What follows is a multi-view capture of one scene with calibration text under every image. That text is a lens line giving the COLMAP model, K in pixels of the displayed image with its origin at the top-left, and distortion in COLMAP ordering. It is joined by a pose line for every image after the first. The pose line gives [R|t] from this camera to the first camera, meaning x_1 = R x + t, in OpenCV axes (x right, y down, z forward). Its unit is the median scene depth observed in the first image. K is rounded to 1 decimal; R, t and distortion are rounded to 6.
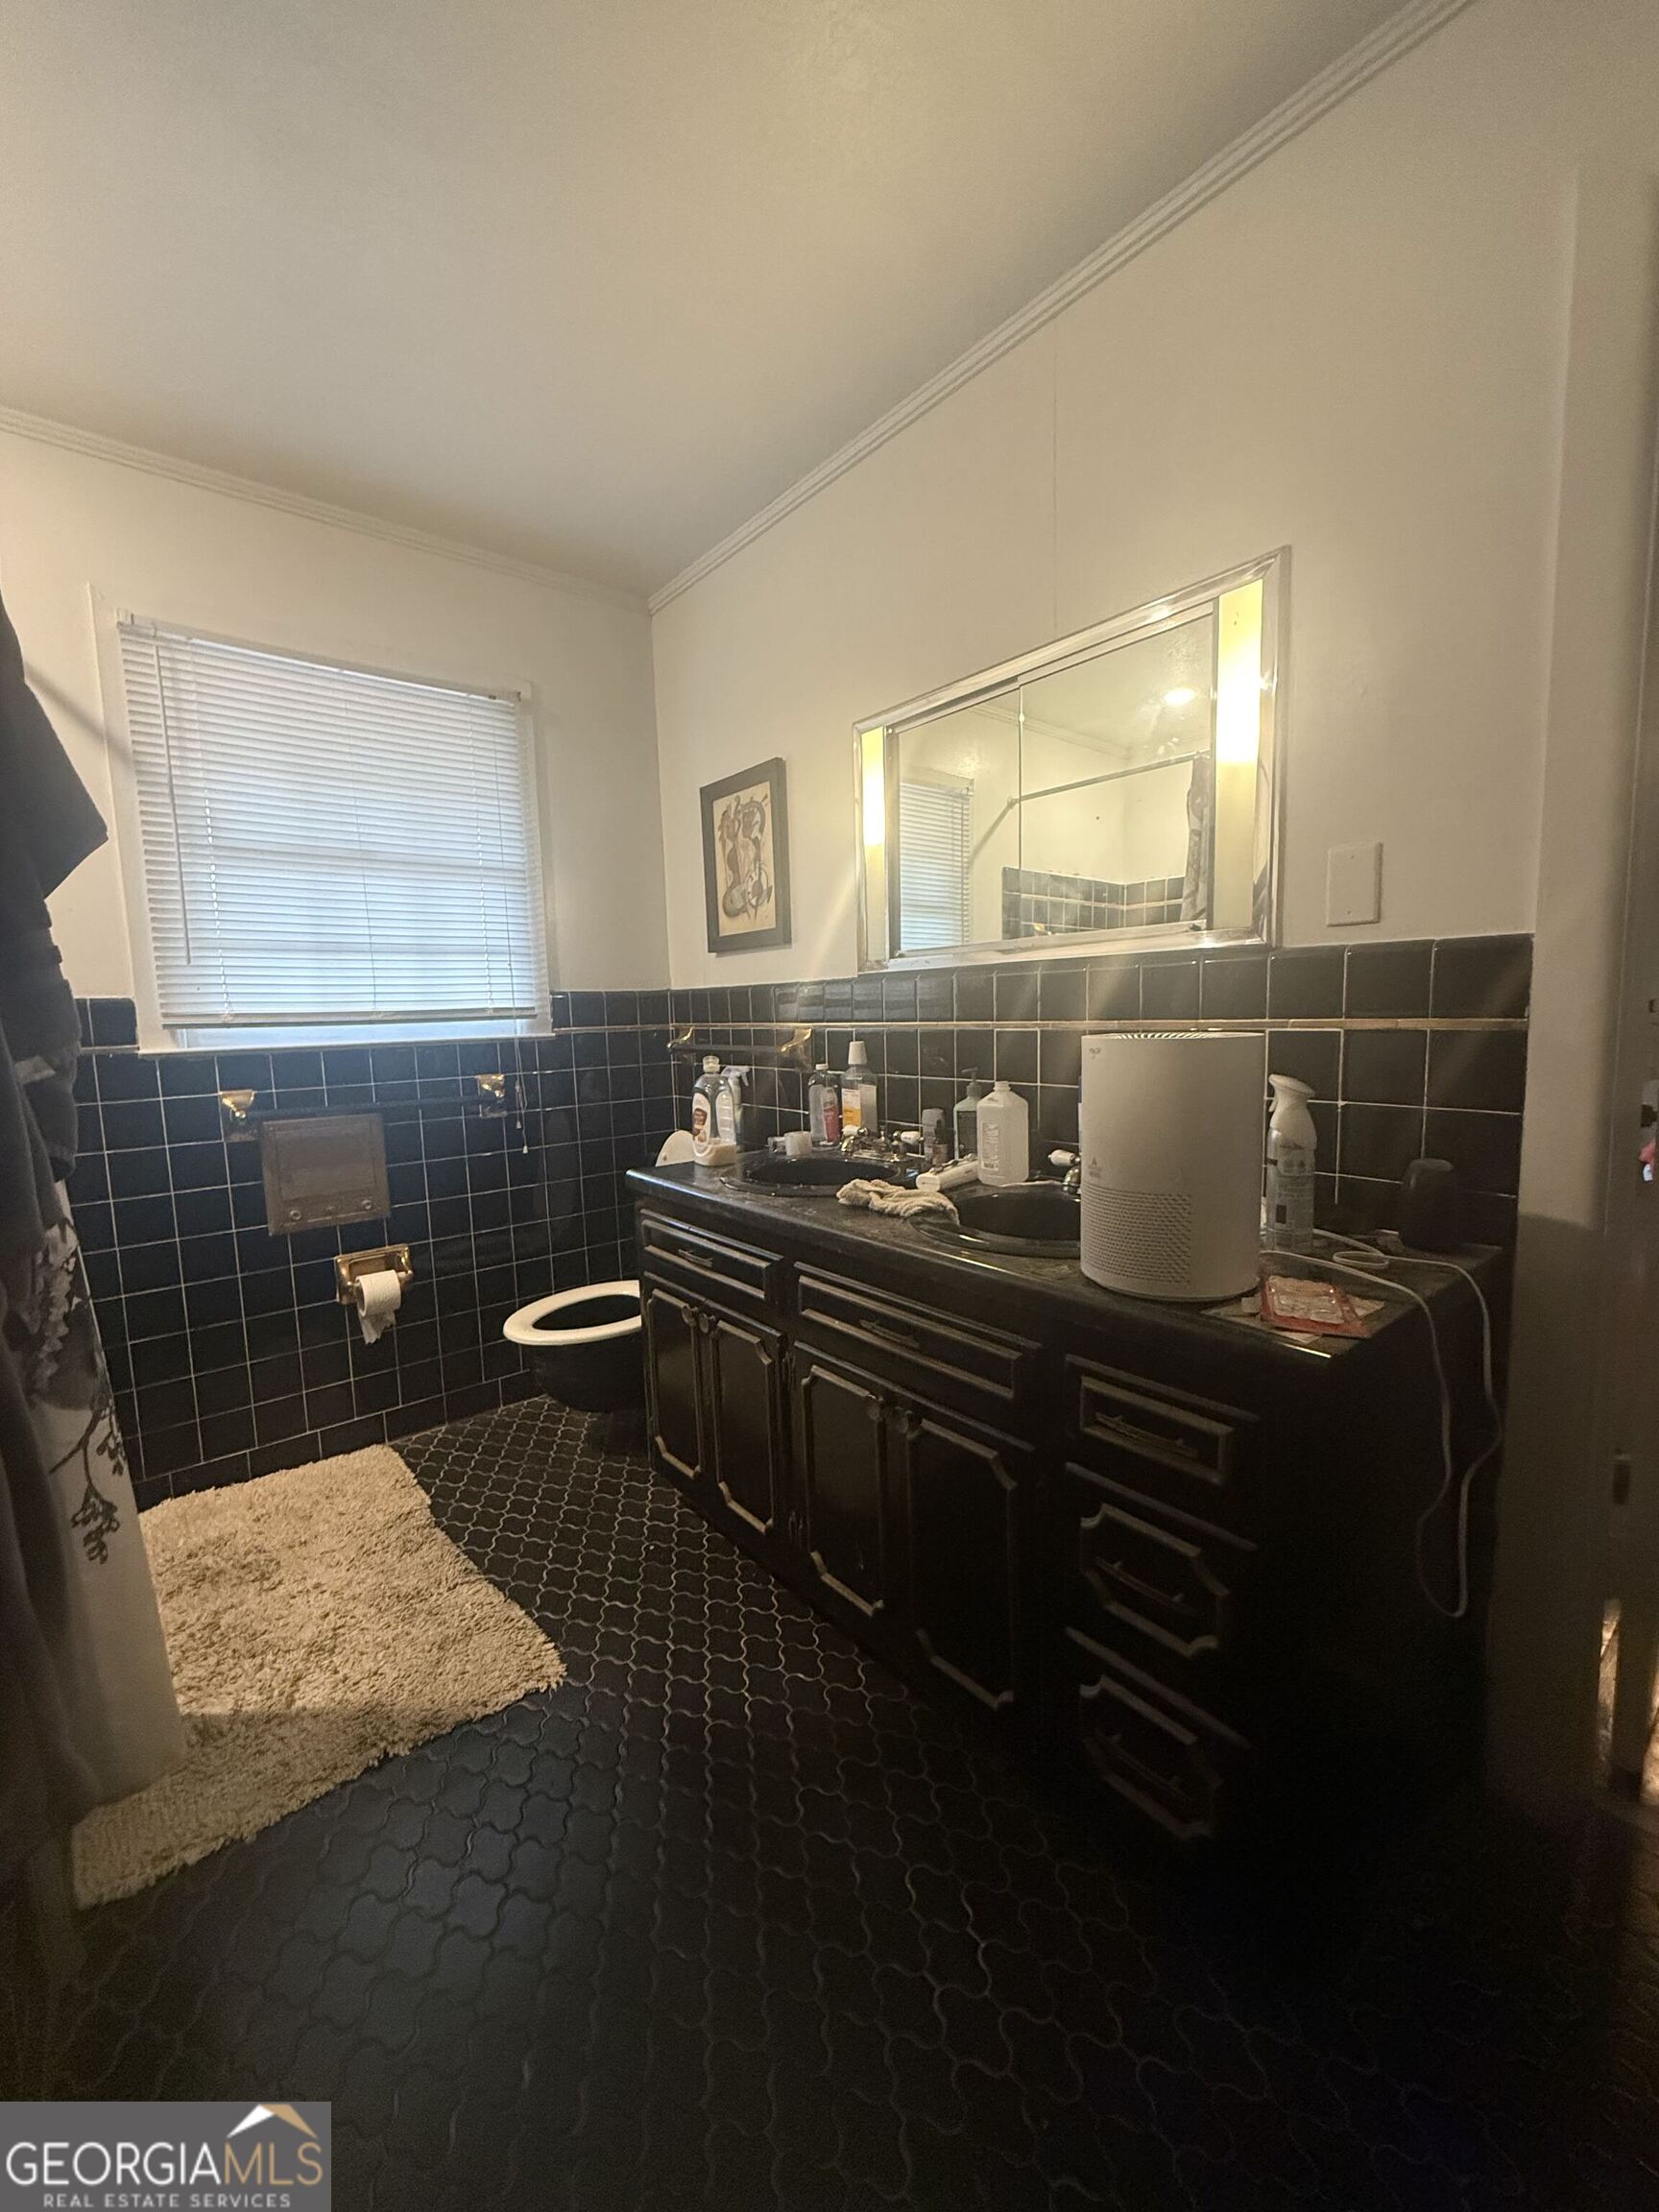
lens RADIAL K [[881.1, 0, 829.5], [0, 881.1, 1106.0], [0, 0, 1]] dist [-0.000309, 0.000027]
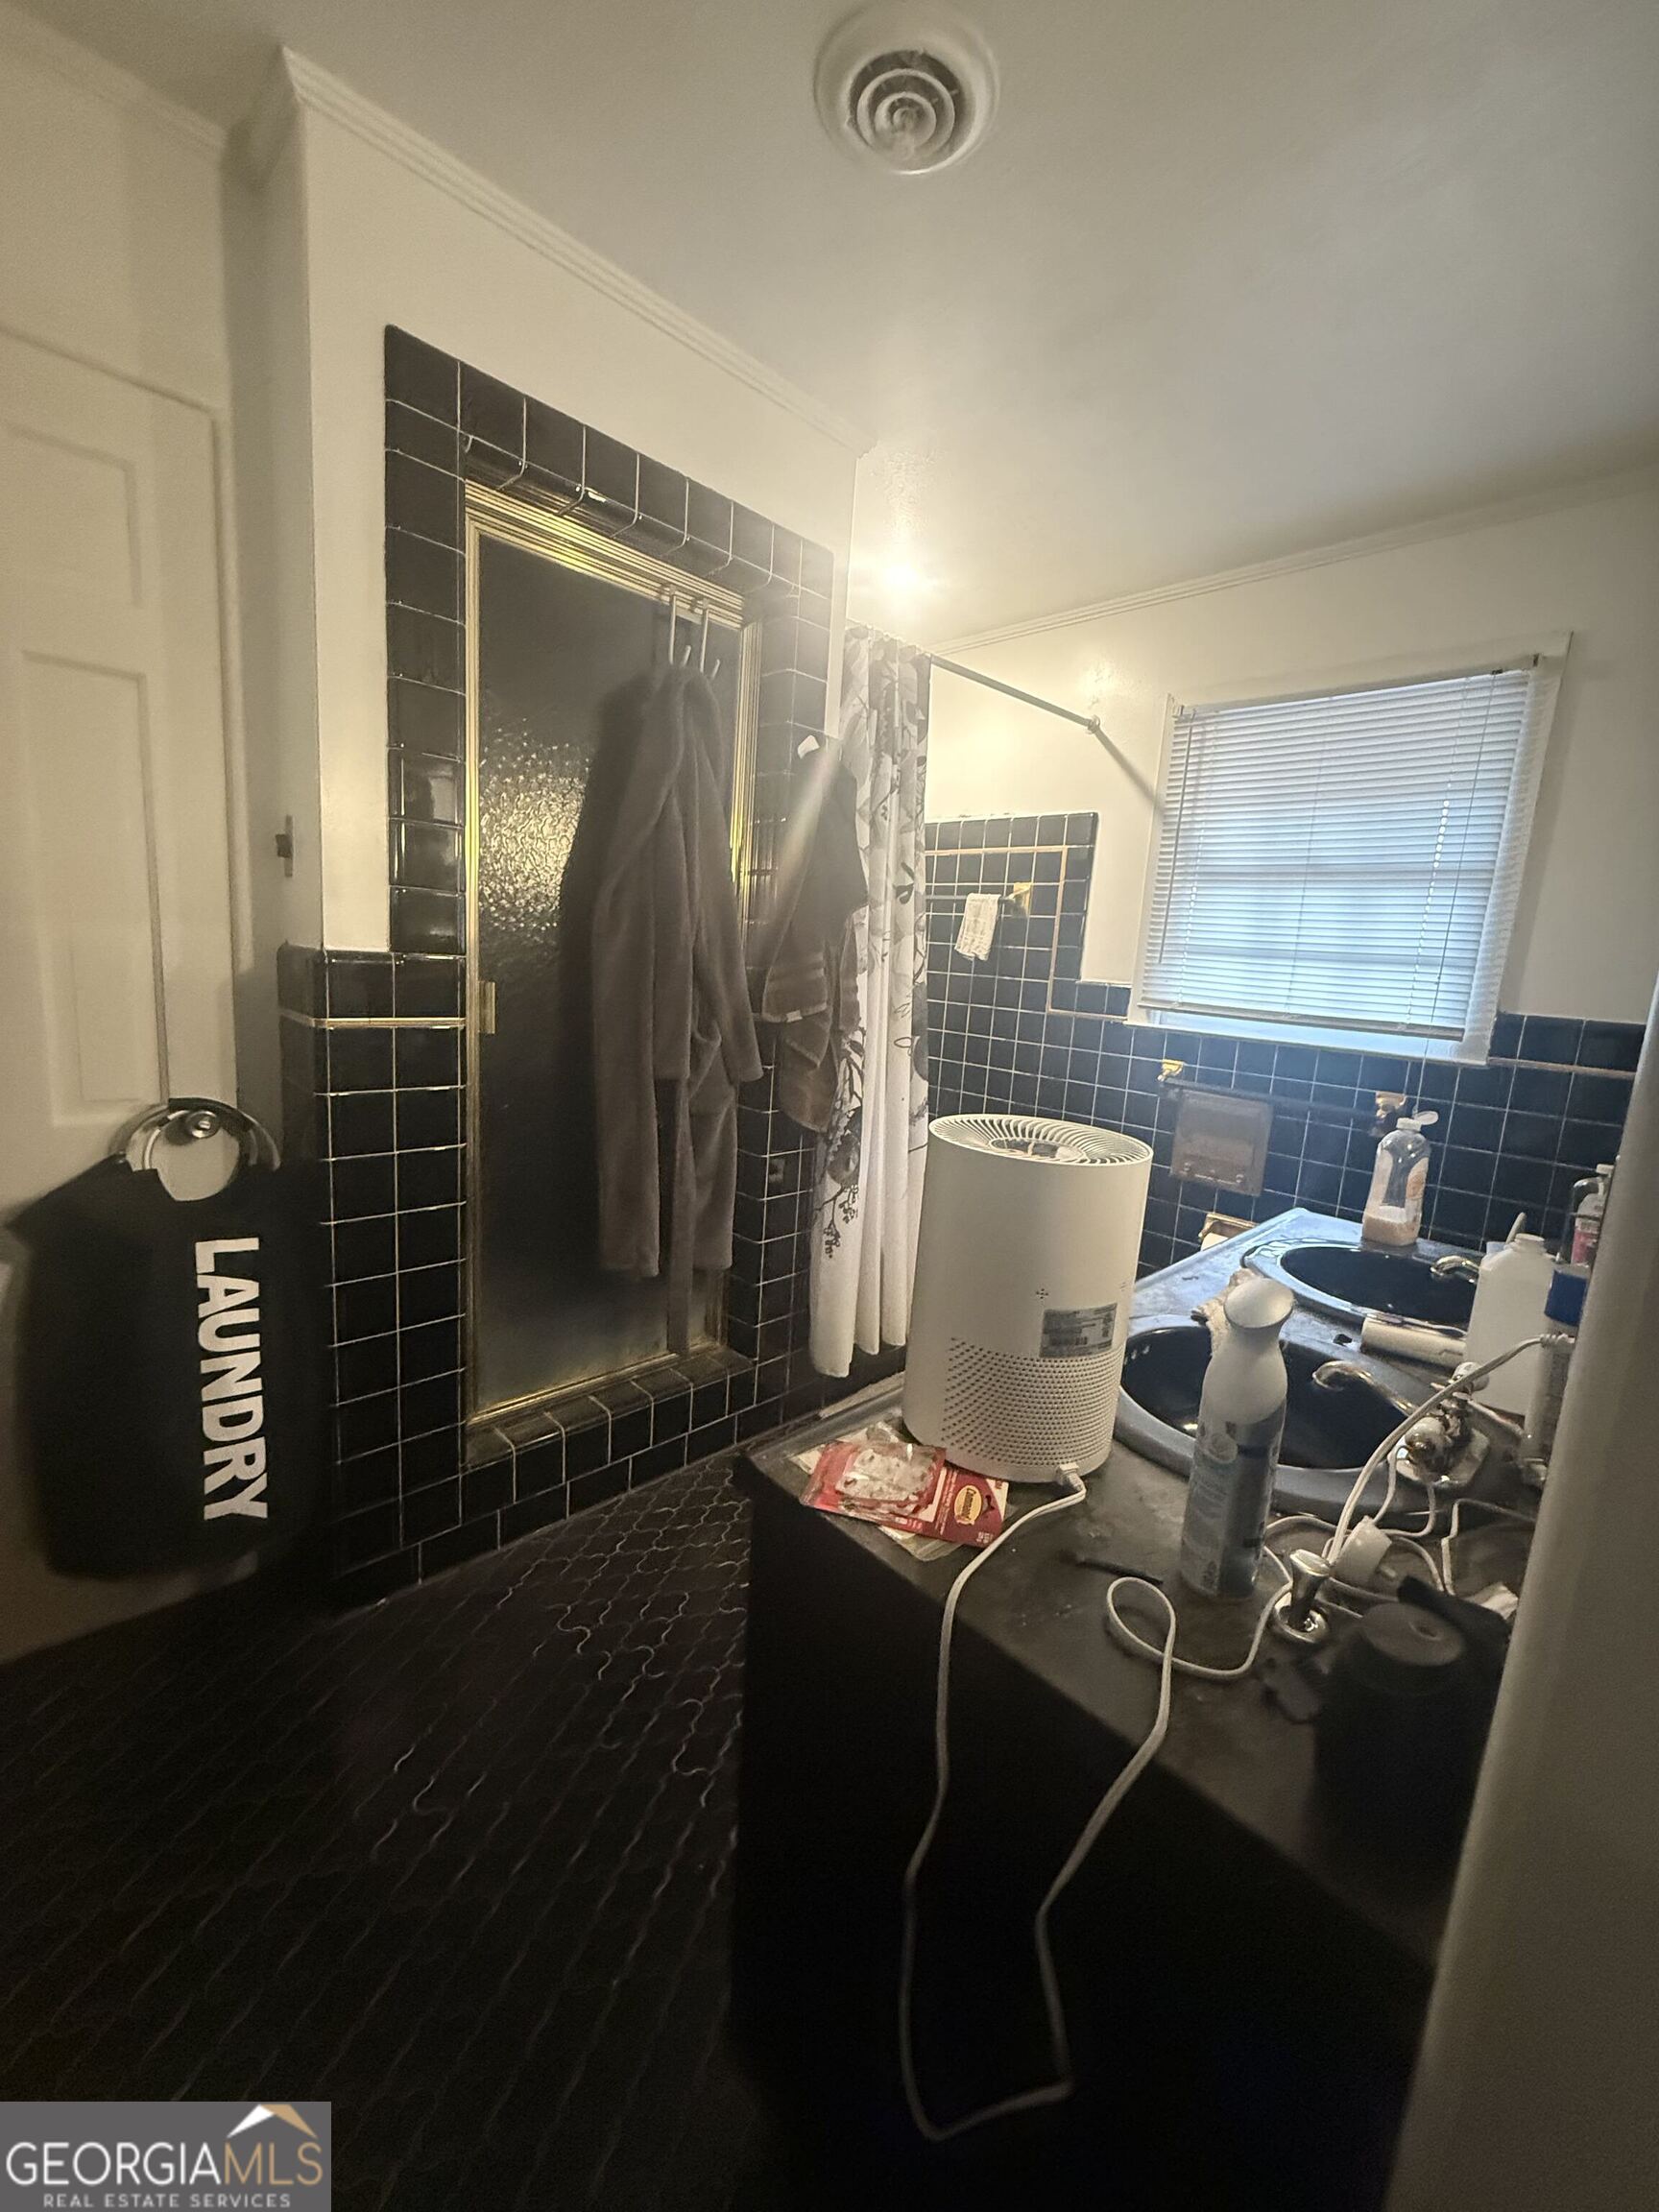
lens RADIAL K [[881.1, 0, 829.5], [0, 881.1, 1106.0], [0, 0, 1]] dist [-0.000309, 0.000027]
pose [[0.077219, 0.206996, -0.975290, 0.532443], [-0.177508, 0.965436, 0.190851, -0.104140], [0.981085, 0.158384, 0.111293, 0.341379]]
